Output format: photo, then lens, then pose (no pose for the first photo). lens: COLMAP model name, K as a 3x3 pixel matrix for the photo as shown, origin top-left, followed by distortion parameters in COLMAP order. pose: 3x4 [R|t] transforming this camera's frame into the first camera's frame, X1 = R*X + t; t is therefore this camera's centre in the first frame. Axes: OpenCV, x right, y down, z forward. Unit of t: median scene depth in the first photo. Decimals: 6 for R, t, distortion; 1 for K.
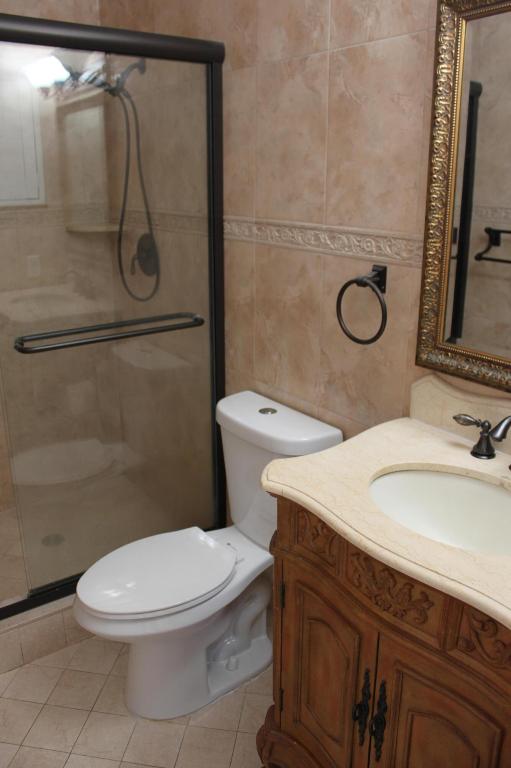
lens RADIAL K [[634.2, 0, 256.1], [0, 634.2, 374.1], [0, 0, 1]] dist [-0.165174, 0.146703]
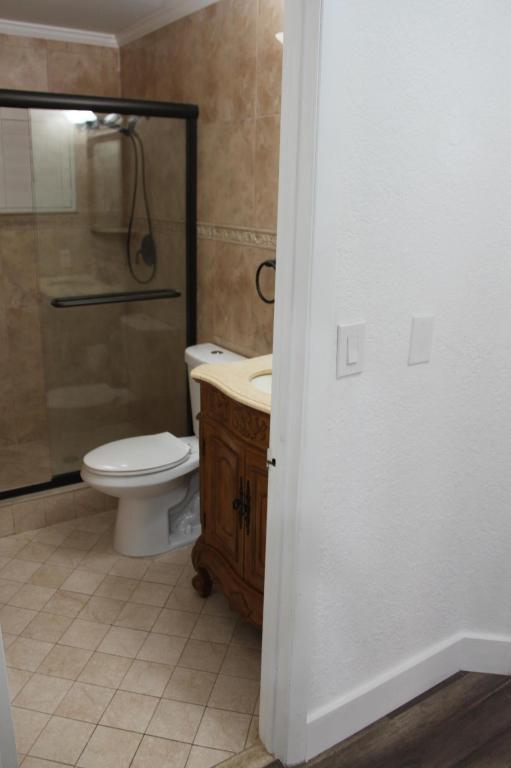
lens RADIAL K [[634.2, 0, 256.1], [0, 634.2, 374.1], [0, 0, 1]] dist [-0.165174, 0.146703]
pose [[0.998573, 0.033289, -0.041749, 0.160865], [-0.034088, 0.999246, -0.018566, 0.123234], [0.041100, 0.019962, 0.998956, -0.443683]]
